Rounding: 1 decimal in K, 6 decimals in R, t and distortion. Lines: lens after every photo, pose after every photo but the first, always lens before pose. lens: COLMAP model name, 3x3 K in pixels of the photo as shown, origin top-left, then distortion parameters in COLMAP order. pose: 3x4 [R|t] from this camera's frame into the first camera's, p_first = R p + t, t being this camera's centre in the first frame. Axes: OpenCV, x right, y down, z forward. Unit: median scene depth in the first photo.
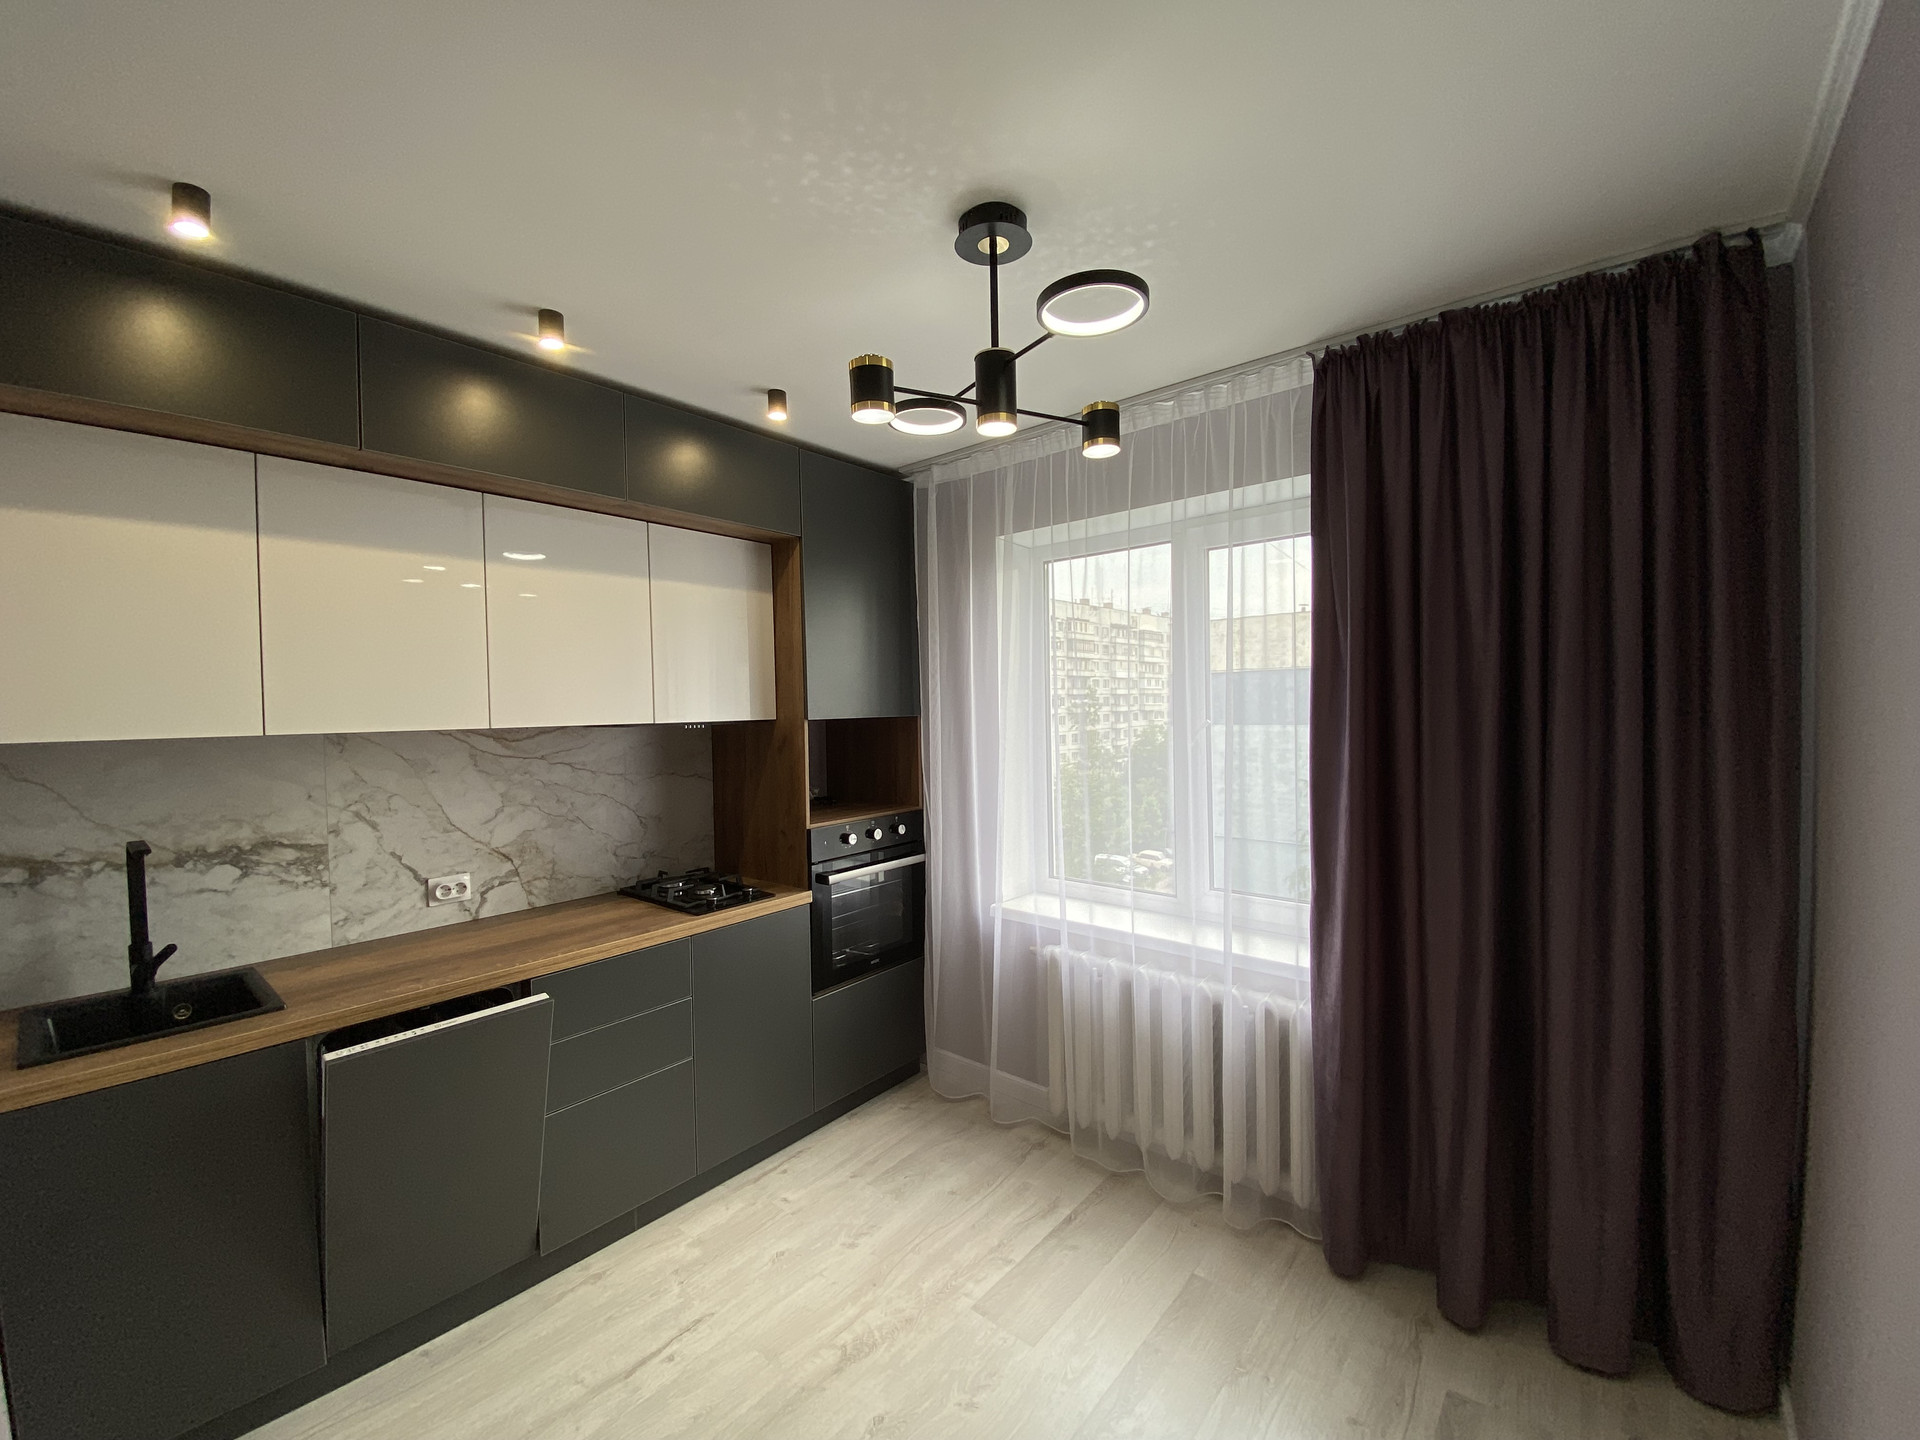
lens RADIAL K [[773.2, 0, 964.1], [0, 773.2, 724.0], [0, 0, 1]] dist [-0.025276, -0.003985]
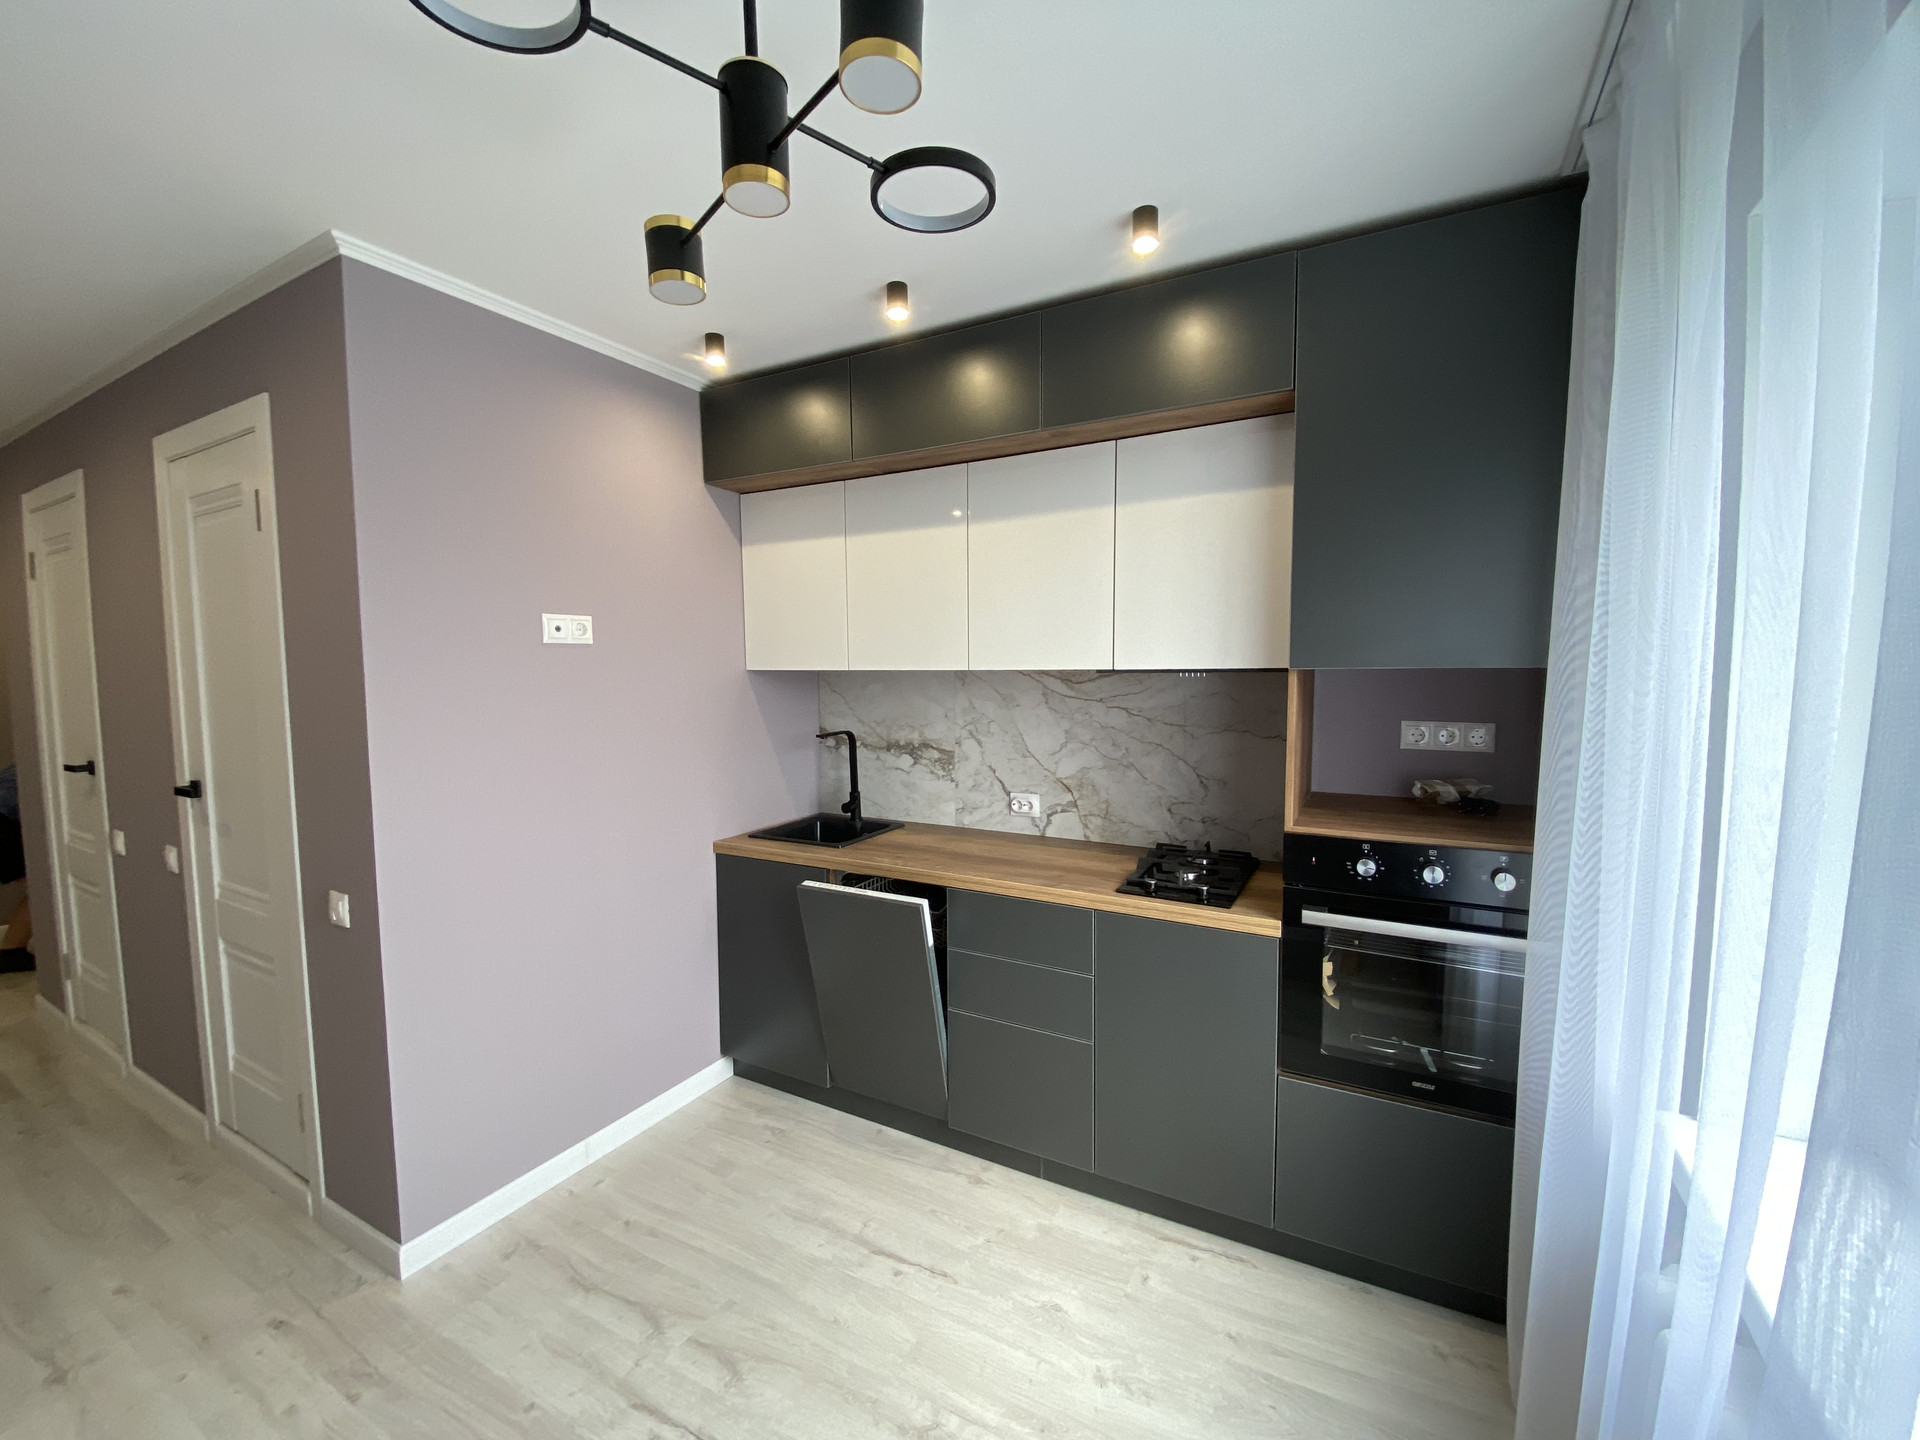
lens RADIAL K [[773.2, 0, 970.7], [0, 773.2, 706.4], [0, 0, 1]] dist [-0.025276, -0.003985]
pose [[0.183557, 0.066168, -0.980780, 0.518031], [-0.023827, 0.997738, 0.062853, -0.010486], [0.982720, 0.011832, 0.184718, 0.755538]]
